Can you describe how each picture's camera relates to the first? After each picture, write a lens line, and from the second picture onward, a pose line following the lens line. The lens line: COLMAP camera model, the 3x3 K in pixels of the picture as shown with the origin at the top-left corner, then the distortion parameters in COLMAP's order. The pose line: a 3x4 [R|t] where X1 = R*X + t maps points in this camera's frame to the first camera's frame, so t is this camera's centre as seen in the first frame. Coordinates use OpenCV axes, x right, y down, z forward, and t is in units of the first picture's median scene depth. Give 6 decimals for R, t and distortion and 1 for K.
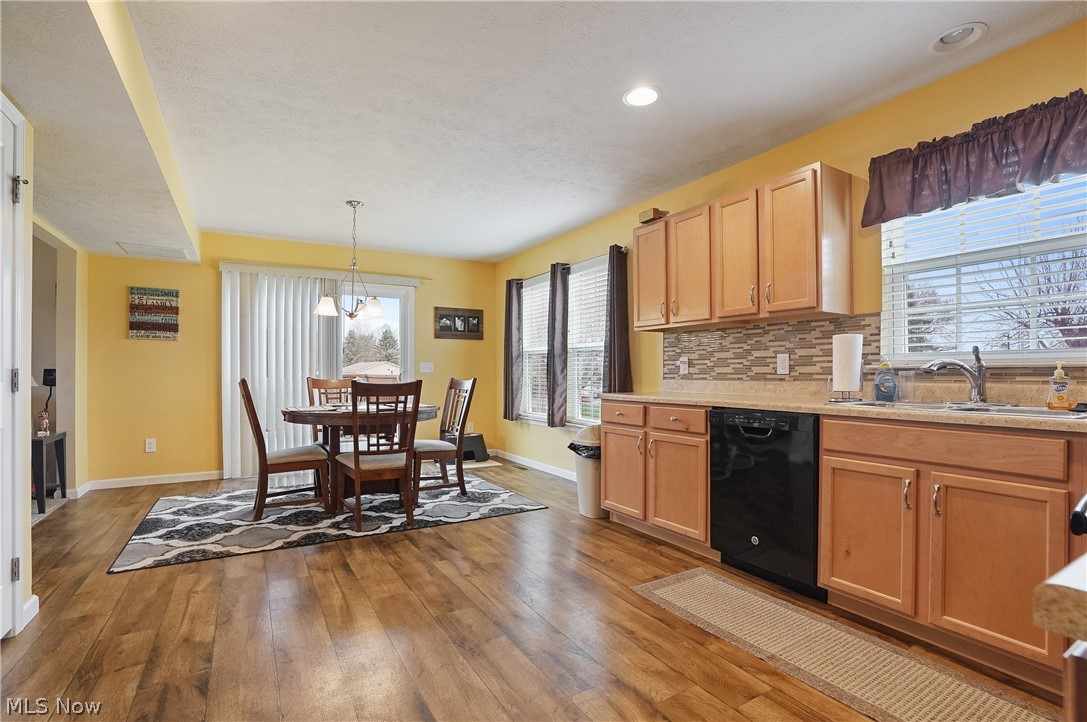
lens RADIAL K [[506.3, 0, 550.7], [0, 506.3, 367.3], [0, 0, 1]] dist [-0.023531, 0.004632]
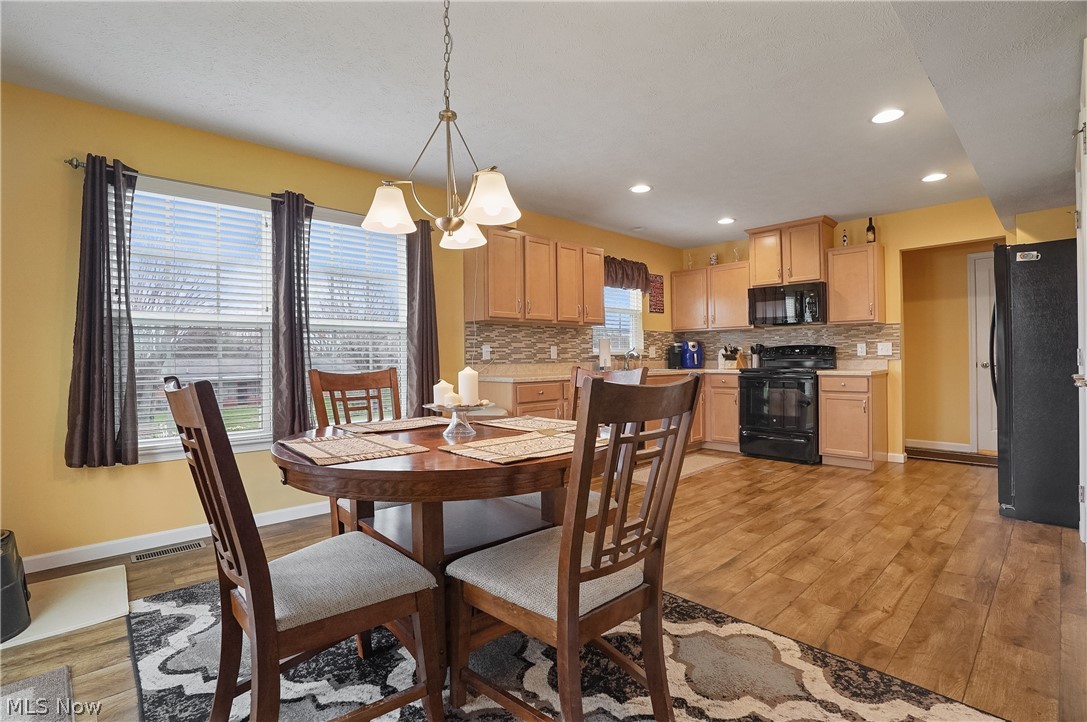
lens RADIAL K [[506.3, 0, 549.0], [0, 506.3, 362.8], [0, 0, 1]] dist [-0.023531, 0.004632]
pose [[-0.225848, -0.001478, 0.974161, -1.220857], [-0.002755, 0.999996, 0.000878, 0.026928], [-0.974159, -0.002486, -0.225851, 1.516423]]
